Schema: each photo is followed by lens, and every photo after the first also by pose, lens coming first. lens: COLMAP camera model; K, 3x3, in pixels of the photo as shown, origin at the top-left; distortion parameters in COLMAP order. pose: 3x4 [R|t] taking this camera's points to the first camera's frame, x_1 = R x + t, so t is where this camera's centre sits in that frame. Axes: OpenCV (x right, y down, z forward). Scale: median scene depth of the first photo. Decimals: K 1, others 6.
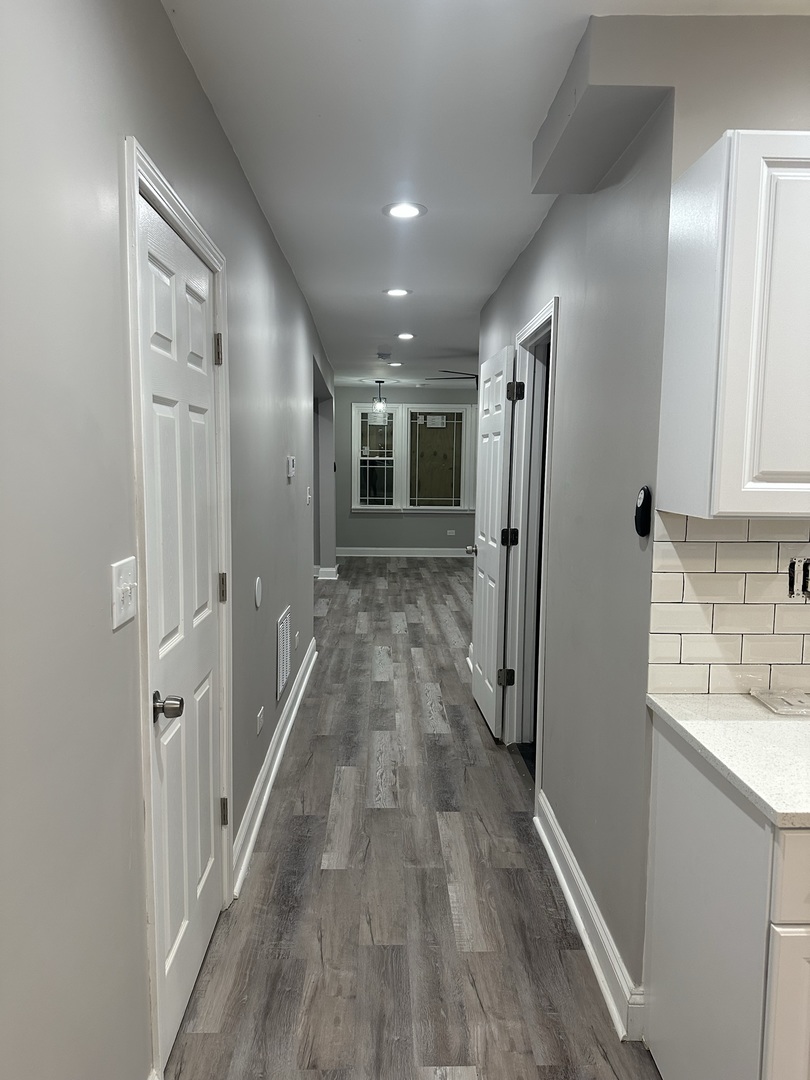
lens RADIAL K [[740.5, 0, 411.0], [0, 740.5, 542.7], [0, 0, 1]] dist [0.164045, -0.303045]
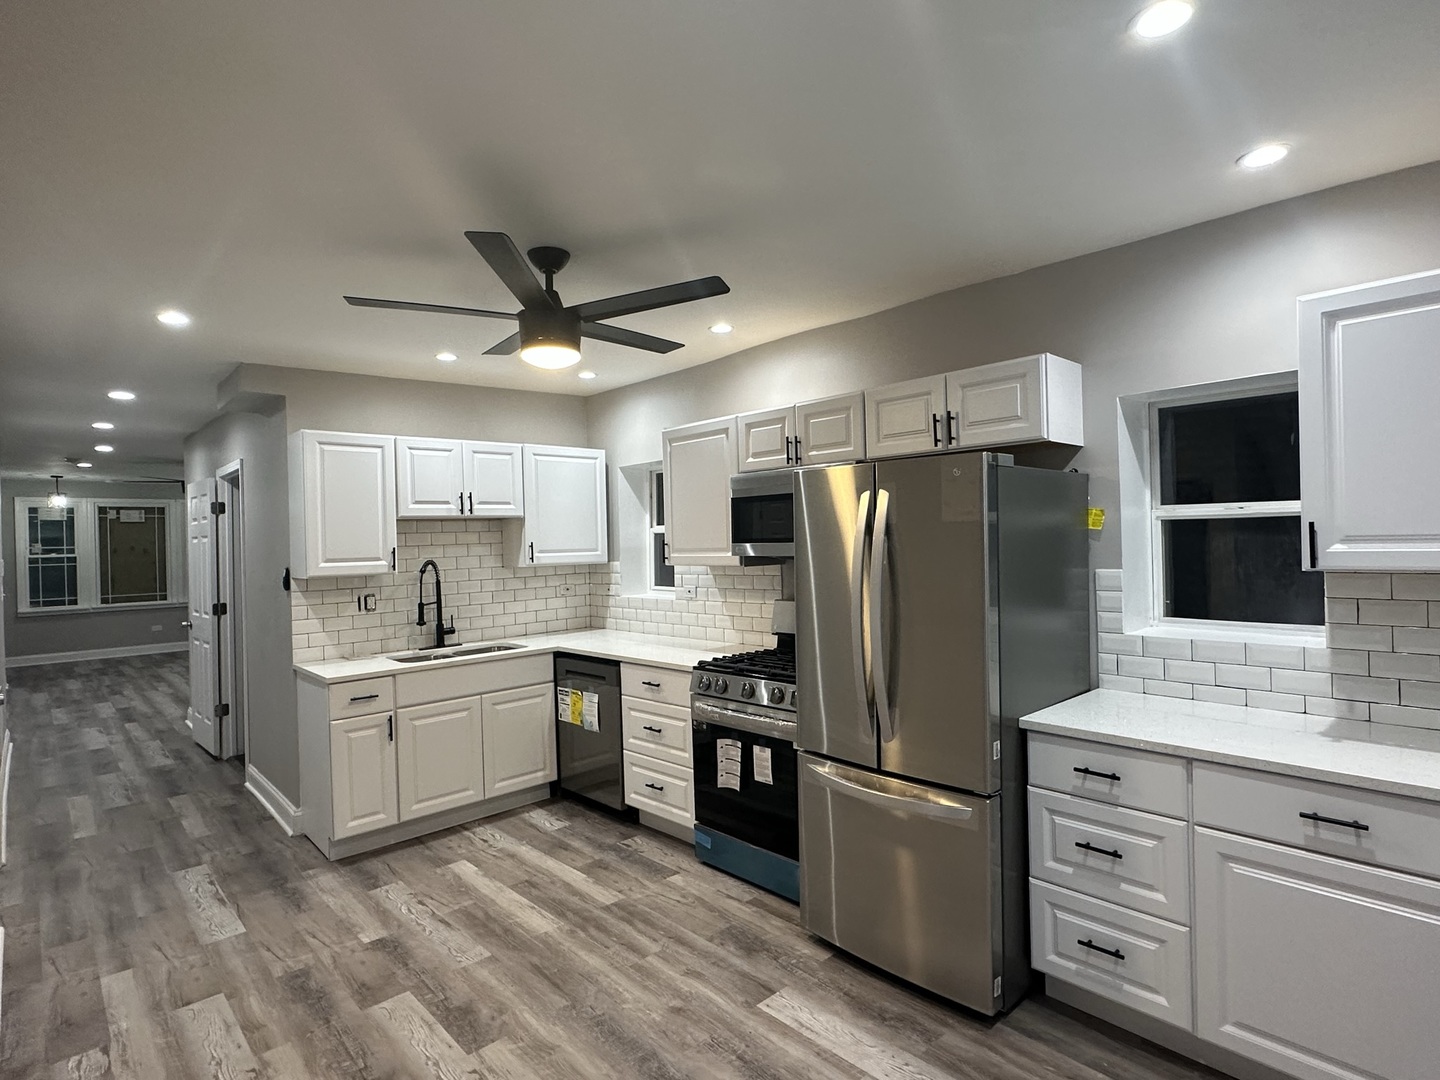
lens RADIAL K [[764.6, 0, 724.6], [0, 764.6, 544.8], [0, 0, 1]] dist [0.001154, 0.000600]
pose [[0.761328, -0.032705, 0.647541, -0.069287], [0.102412, 0.992255, -0.070293, 0.067288], [-0.640227, 0.119832, 0.758781, -0.685594]]
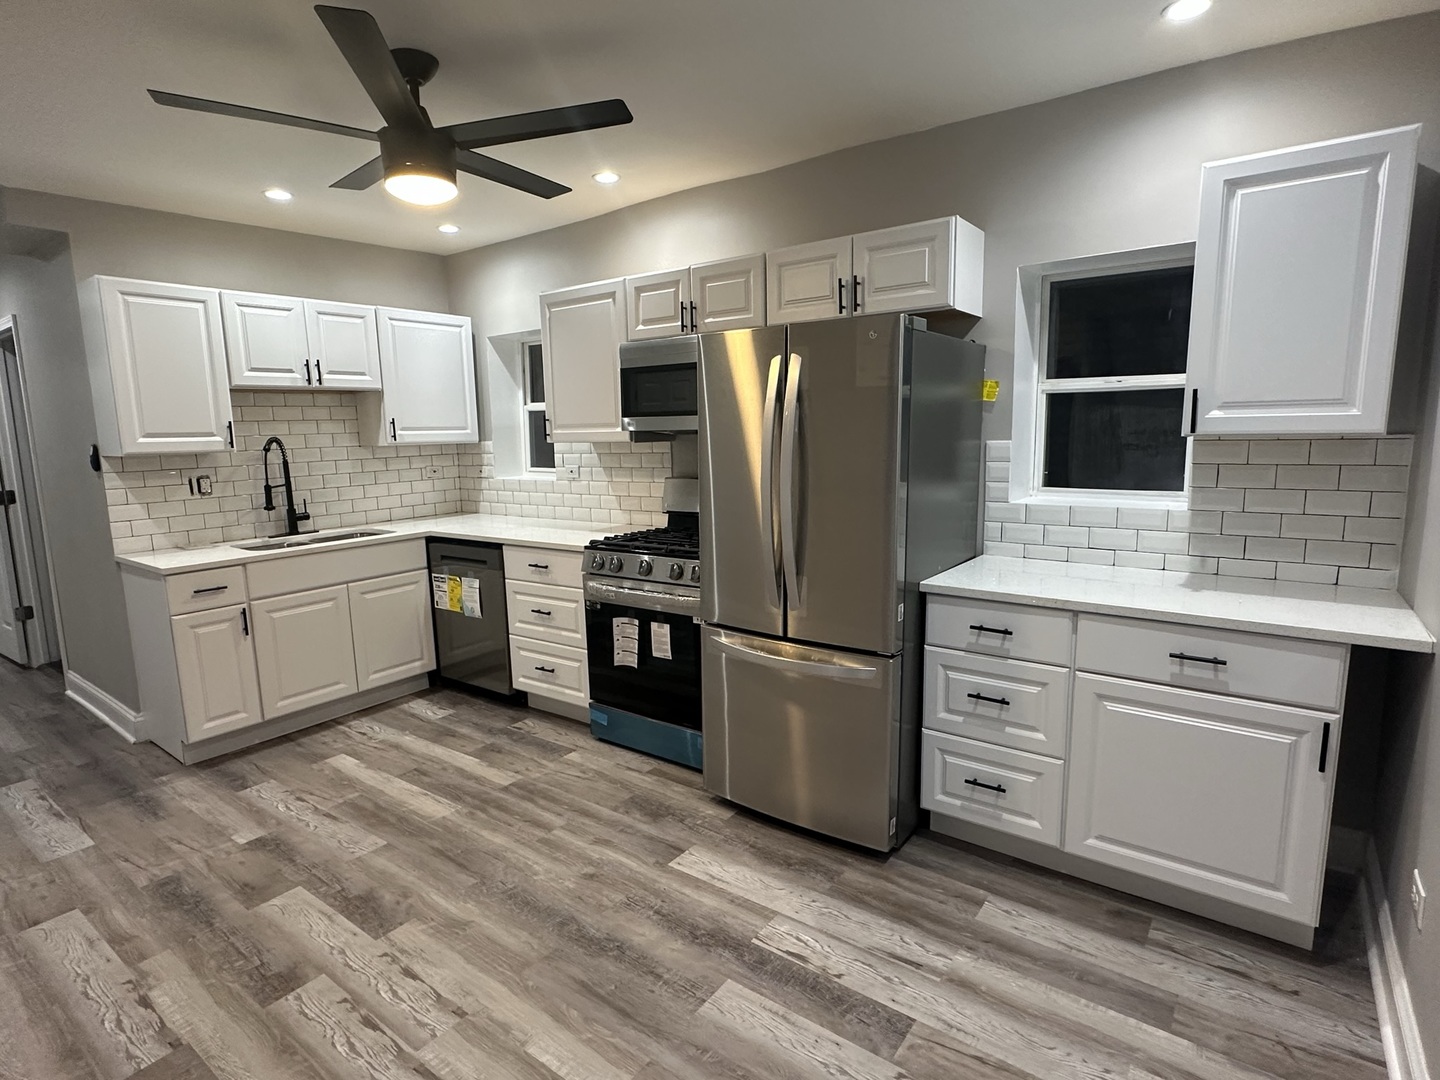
lens RADIAL K [[764.6, 0, 724.6], [0, 764.6, 544.8], [0, 0, 1]] dist [0.001154, 0.000600]
pose [[0.633683, -0.140813, 0.760669, -0.078428], [0.110264, 0.989695, 0.091353, 0.078814], [-0.765694, 0.025986, 0.642680, -0.642748]]
